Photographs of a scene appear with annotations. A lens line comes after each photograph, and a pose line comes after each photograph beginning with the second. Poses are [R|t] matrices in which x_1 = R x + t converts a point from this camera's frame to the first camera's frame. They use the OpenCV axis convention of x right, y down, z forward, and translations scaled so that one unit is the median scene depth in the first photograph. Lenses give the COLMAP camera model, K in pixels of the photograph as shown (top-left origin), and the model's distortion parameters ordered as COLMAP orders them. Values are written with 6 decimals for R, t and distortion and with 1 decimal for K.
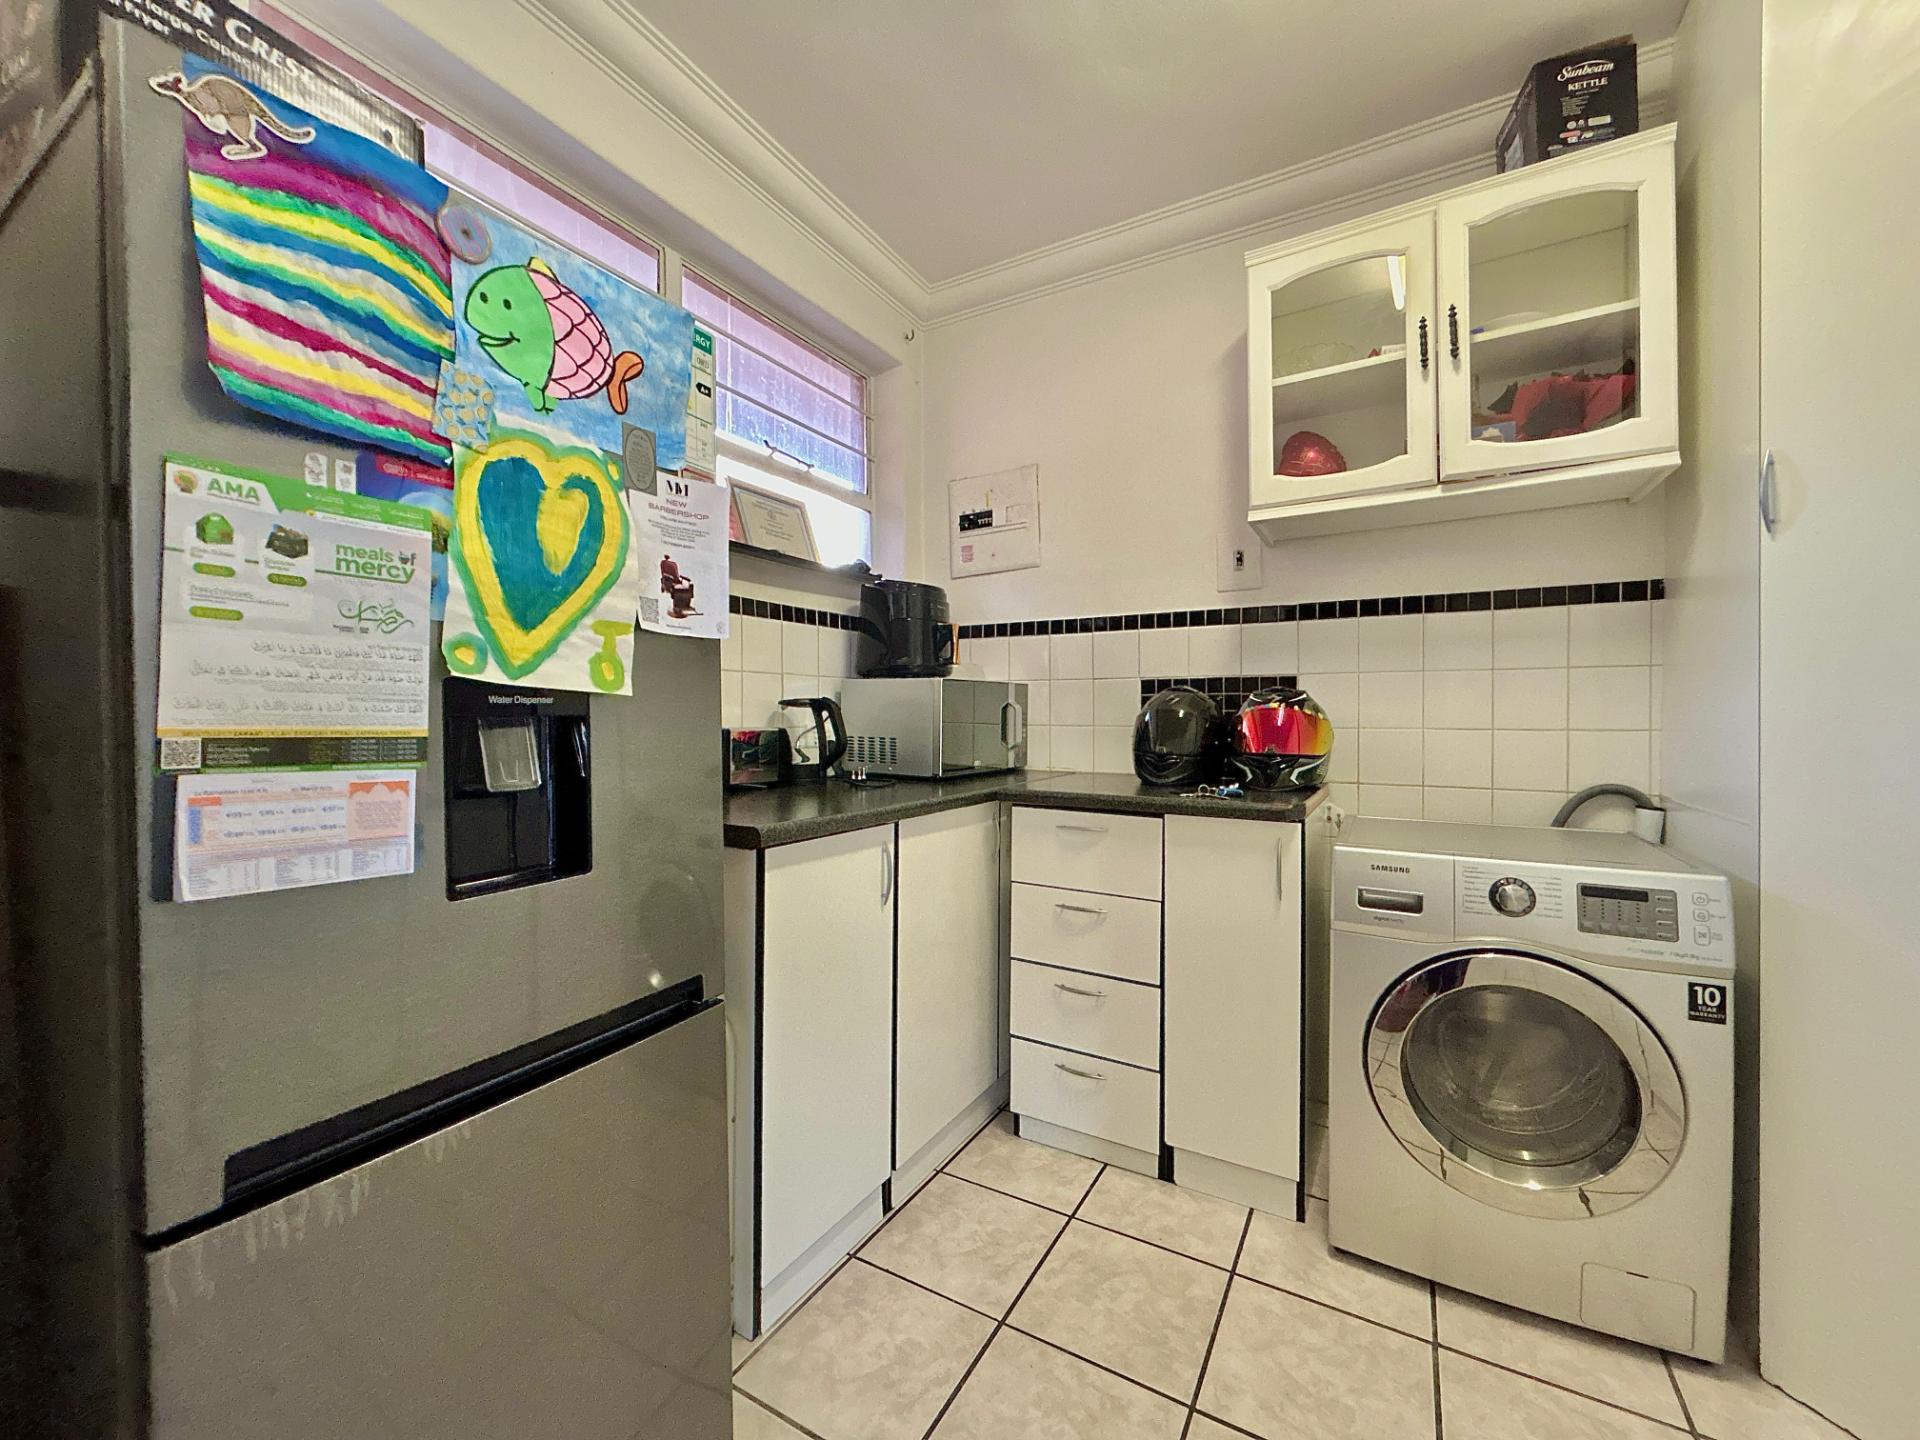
lens RADIAL K [[769.8, 0, 945.2], [0, 769.8, 717.8], [0, 0, 1]] dist [0.002653, 0.000423]
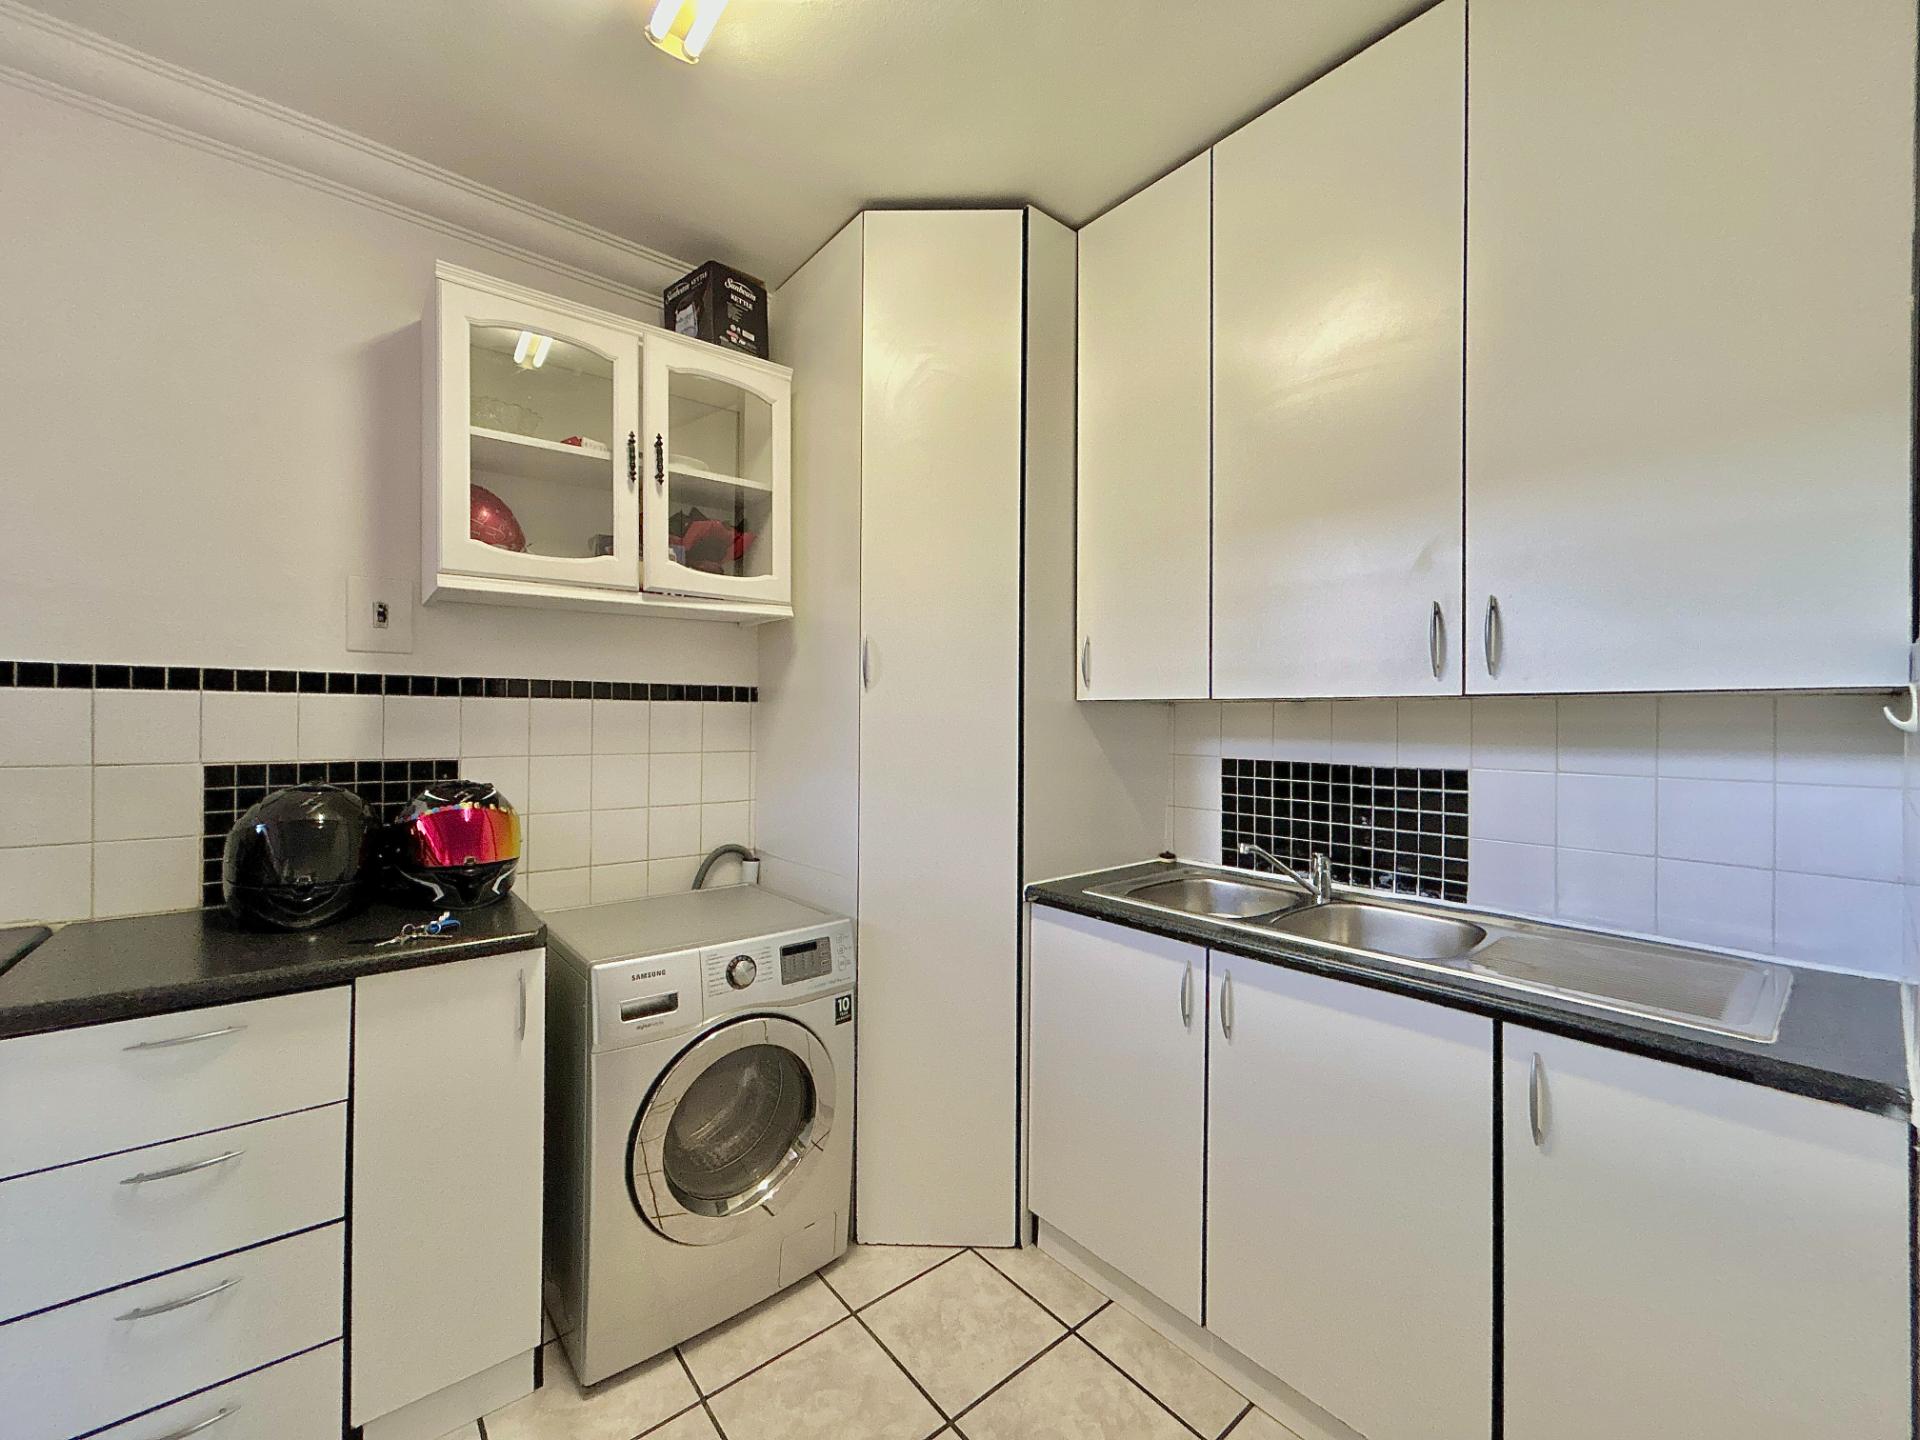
lens RADIAL K [[769.8, 0, 954.0], [0, 769.8, 723.5], [0, 0, 1]] dist [0.002653, 0.000423]
pose [[0.339934, -0.000380, 0.940449, -0.216171], [0.001148, 0.999999, -0.000010, -0.119481], [-0.940448, 0.001083, 0.339935, 0.226370]]
